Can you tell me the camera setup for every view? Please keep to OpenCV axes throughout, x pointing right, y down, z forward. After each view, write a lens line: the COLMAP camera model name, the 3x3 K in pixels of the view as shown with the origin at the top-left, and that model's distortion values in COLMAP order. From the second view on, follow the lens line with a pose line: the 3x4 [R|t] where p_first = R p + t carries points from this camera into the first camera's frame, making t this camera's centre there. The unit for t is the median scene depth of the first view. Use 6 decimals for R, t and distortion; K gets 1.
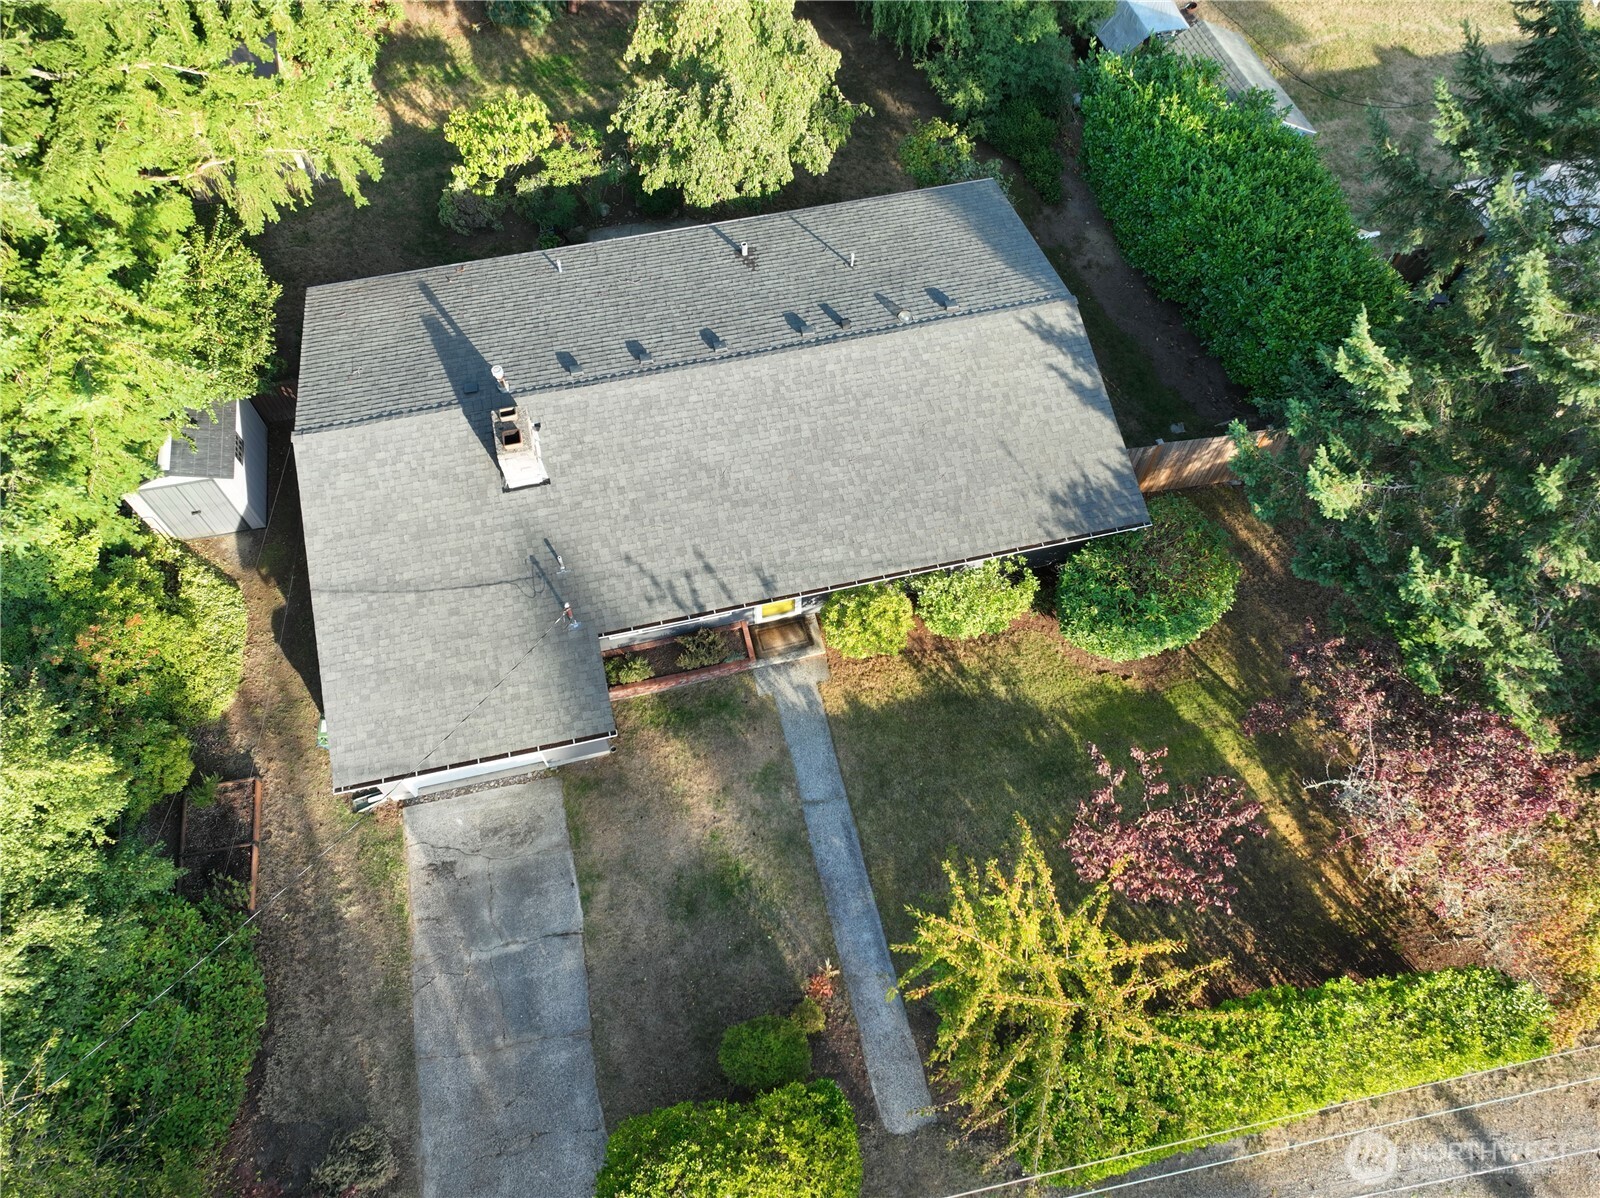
lens RADIAL K [[1111.3, 0, 809.3], [0, 1111.3, 600.2], [0, 0, 1]] dist [-0.004850, 0.019954]
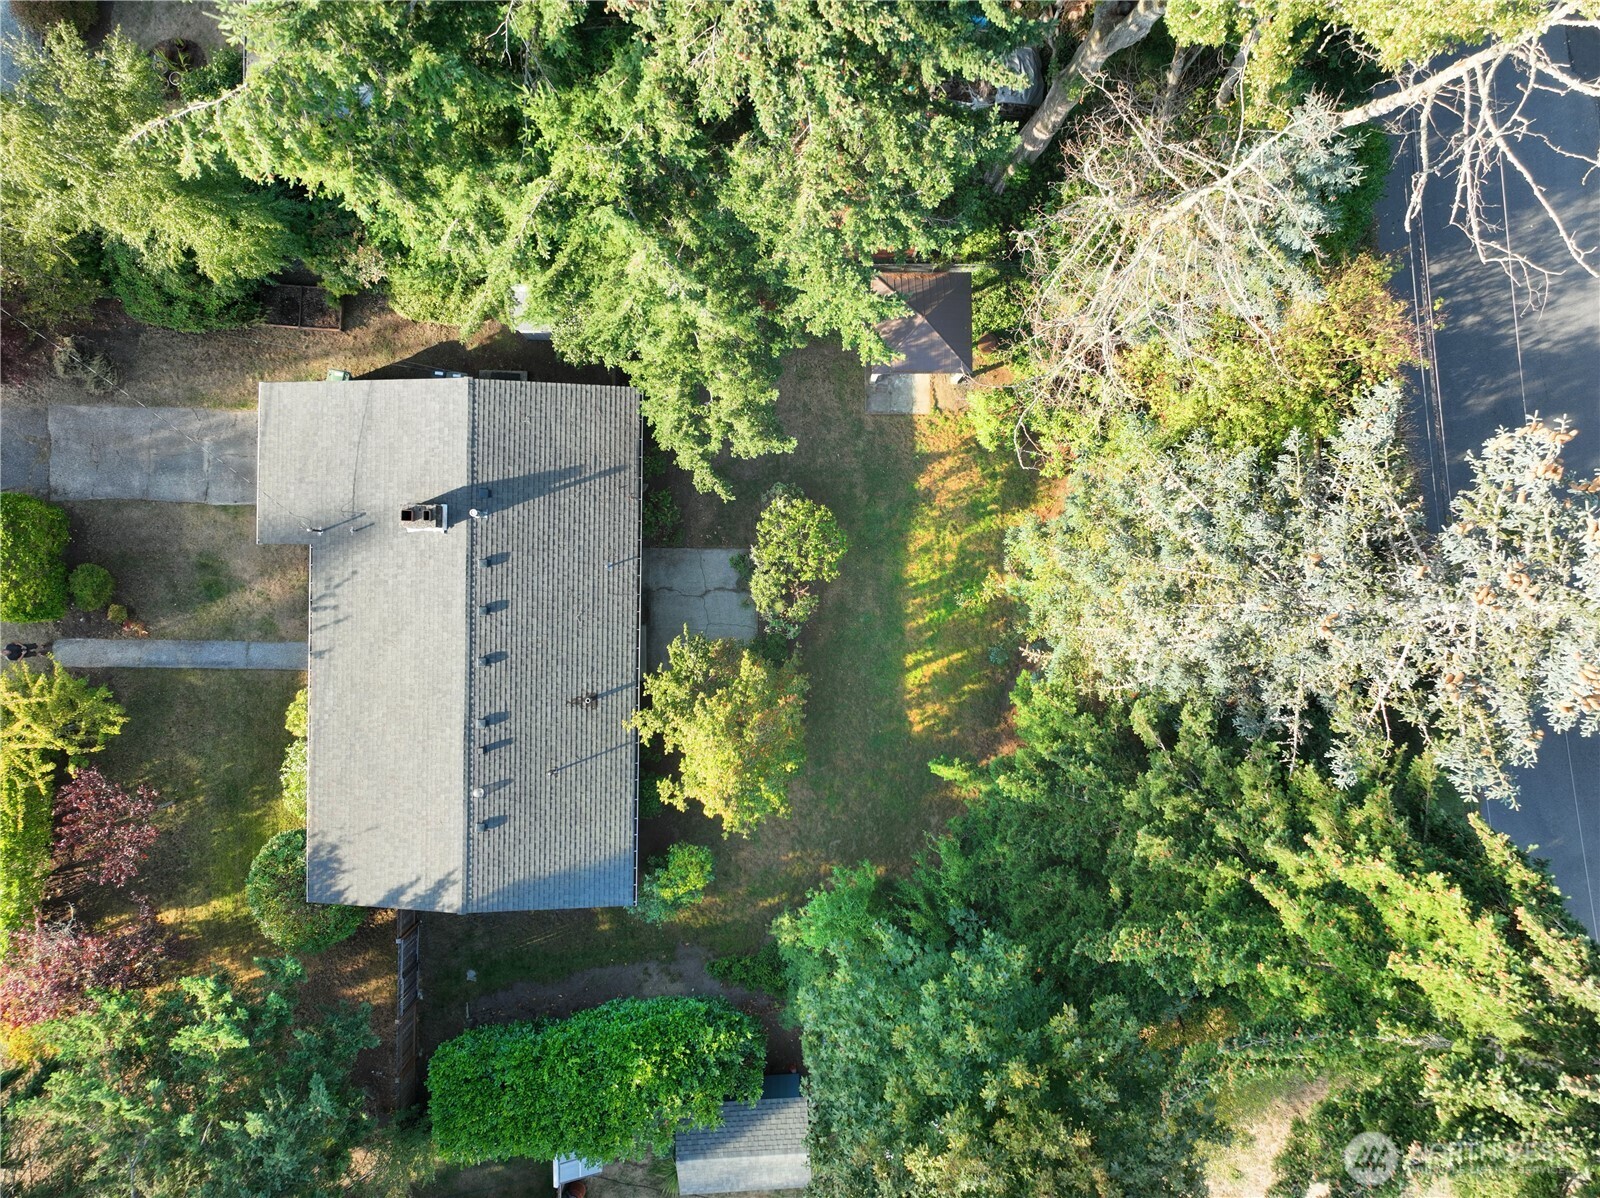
lens RADIAL K [[1111.3, 0, 803.8], [0, 1111.3, 600.5], [0, 0, 1]] dist [-0.004850, 0.019954]
pose [[-0.252061, 0.967665, -0.009484, -0.255571], [-0.857859, -0.218901, 0.464931, -1.272198], [0.447822, 0.125326, 0.885296, -0.115396]]
